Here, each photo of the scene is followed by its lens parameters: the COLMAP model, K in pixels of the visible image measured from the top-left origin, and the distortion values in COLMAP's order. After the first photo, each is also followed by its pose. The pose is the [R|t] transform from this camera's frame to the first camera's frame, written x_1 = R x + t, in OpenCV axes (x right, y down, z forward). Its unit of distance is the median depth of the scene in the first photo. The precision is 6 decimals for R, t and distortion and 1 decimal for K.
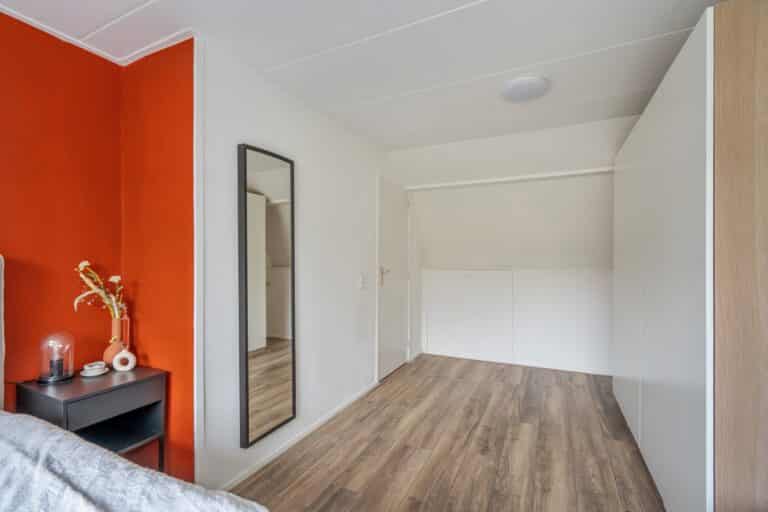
lens RADIAL K [[358.3, 0, 383.0], [0, 358.3, 256.7], [0, 0, 1]] dist [-0.001059, 0.001654]
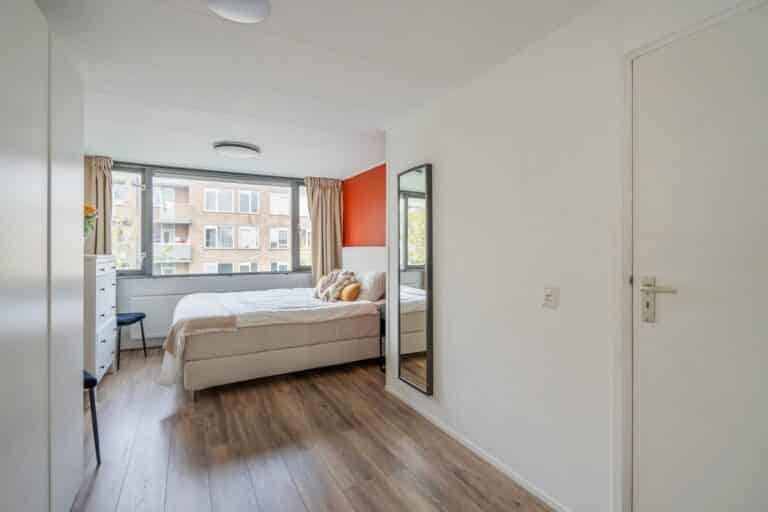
lens RADIAL K [[358.3, 0, 375.5], [0, 358.3, 240.9], [0, 0, 1]] dist [-0.001059, 0.001654]
pose [[-0.579997, -0.001709, -0.814617, 0.788659], [-0.000894, 0.999999, -0.001462, -0.026769], [0.814618, -0.000119, -0.579997, 1.592096]]
